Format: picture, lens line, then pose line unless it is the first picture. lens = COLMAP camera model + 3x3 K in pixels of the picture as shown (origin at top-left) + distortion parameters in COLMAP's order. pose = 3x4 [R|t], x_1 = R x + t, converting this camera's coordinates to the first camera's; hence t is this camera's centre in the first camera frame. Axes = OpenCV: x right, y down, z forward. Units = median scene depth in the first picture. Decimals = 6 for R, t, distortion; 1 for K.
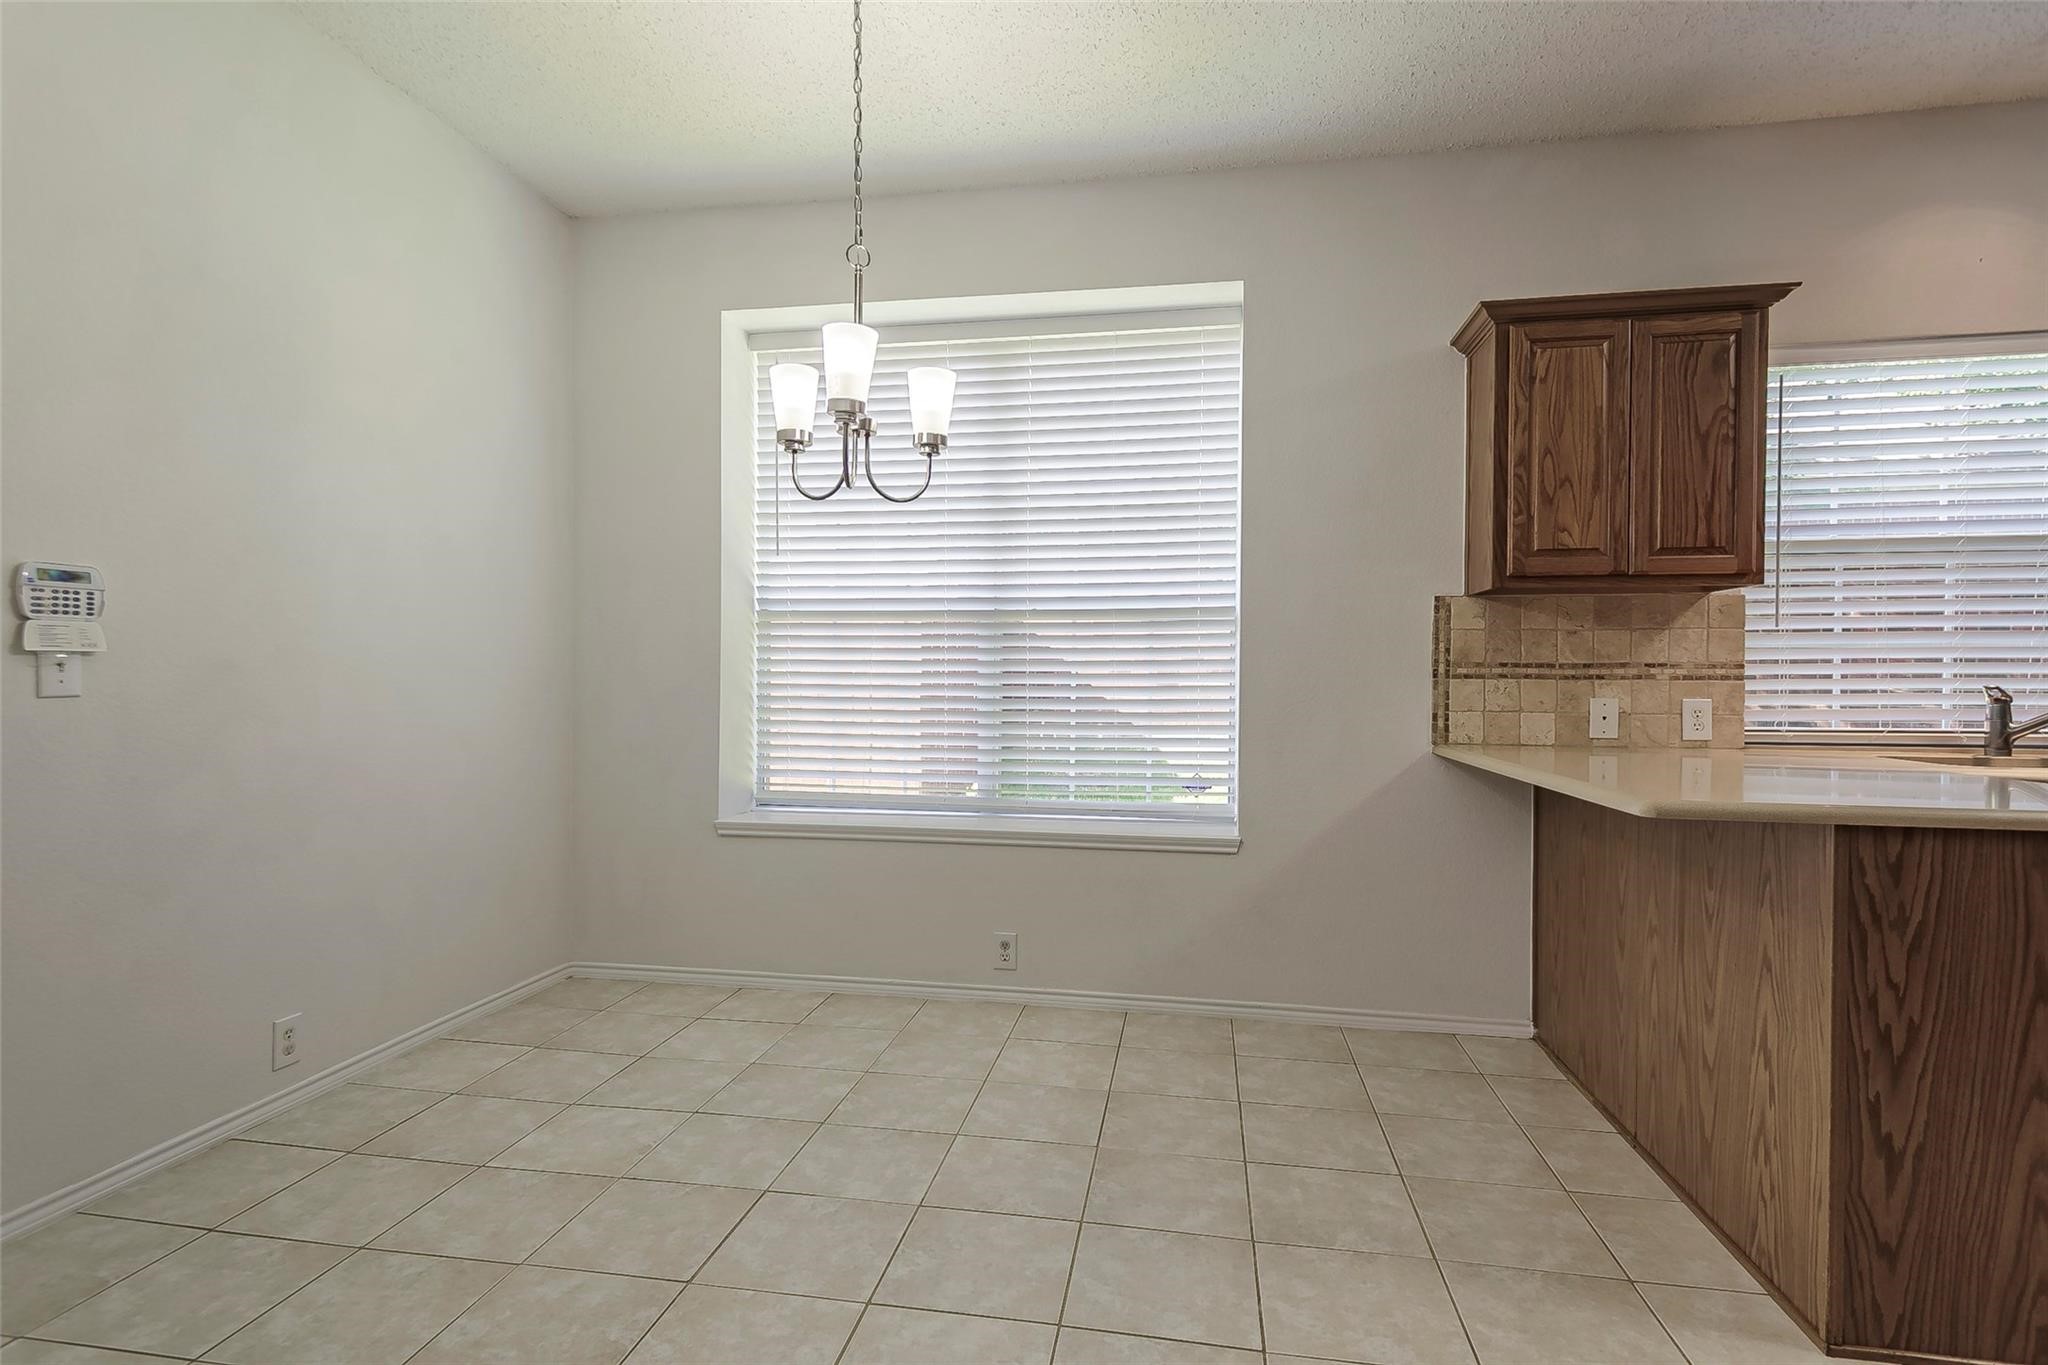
lens RADIAL K [[974.2, 0, 1024.0], [0, 974.2, 682.5], [0, 0, 1]] dist [0.003403, -0.000185]
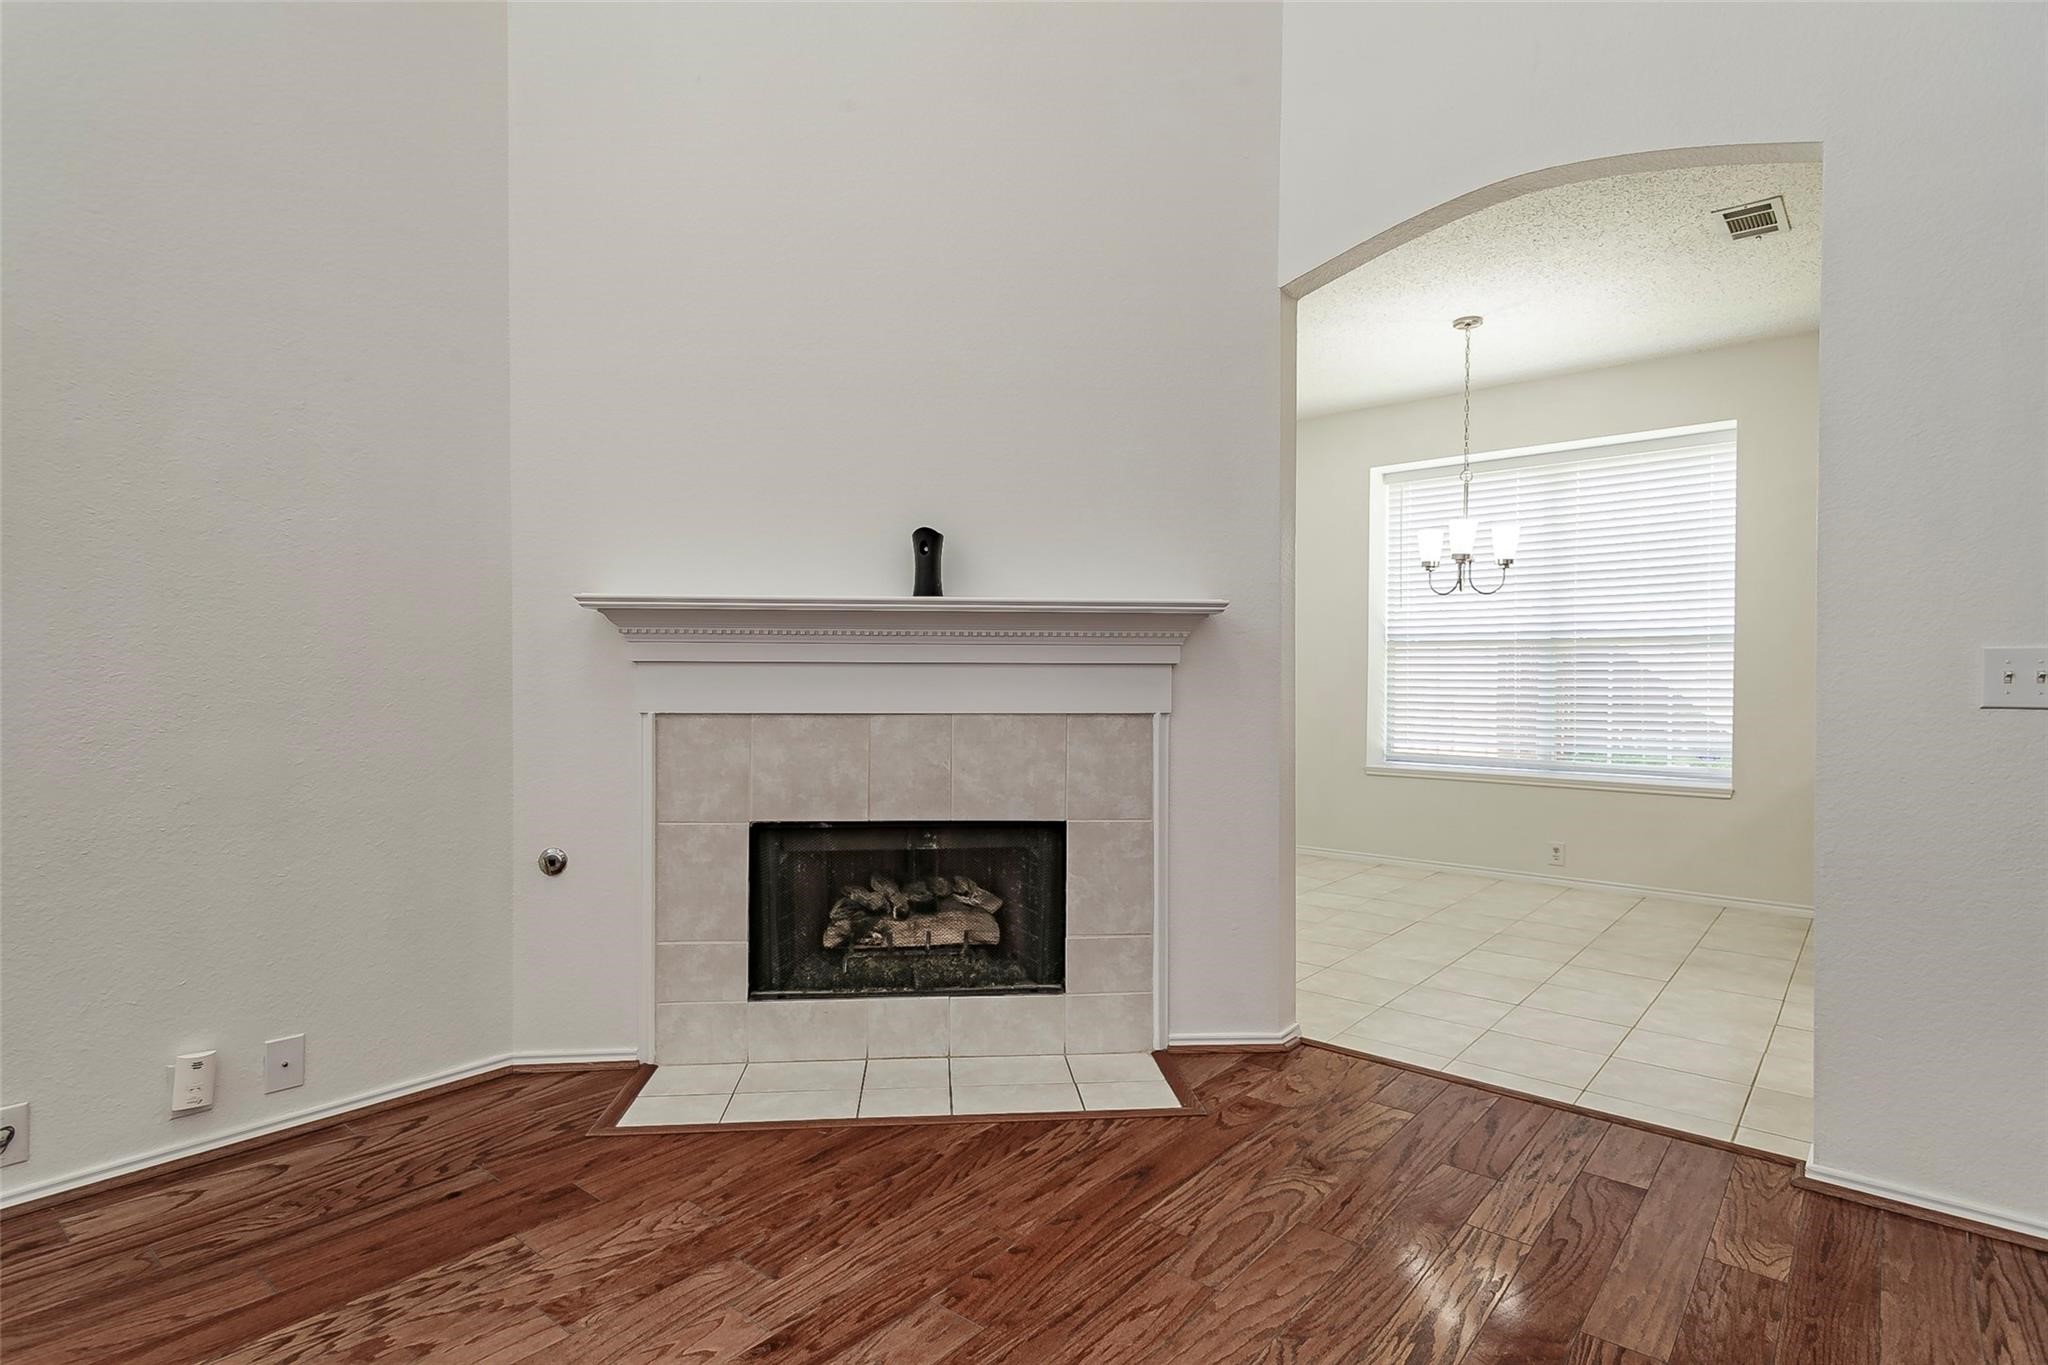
lens RADIAL K [[974.2, 0, 1024.0], [0, 974.2, 682.5], [0, 0, 1]] dist [0.003403, -0.000185]
pose [[0.849655, 0.001964, -0.527335, 0.080124], [-0.006580, 0.999955, -0.006877, 0.012150], [0.527297, 0.009313, 0.849630, -0.803684]]
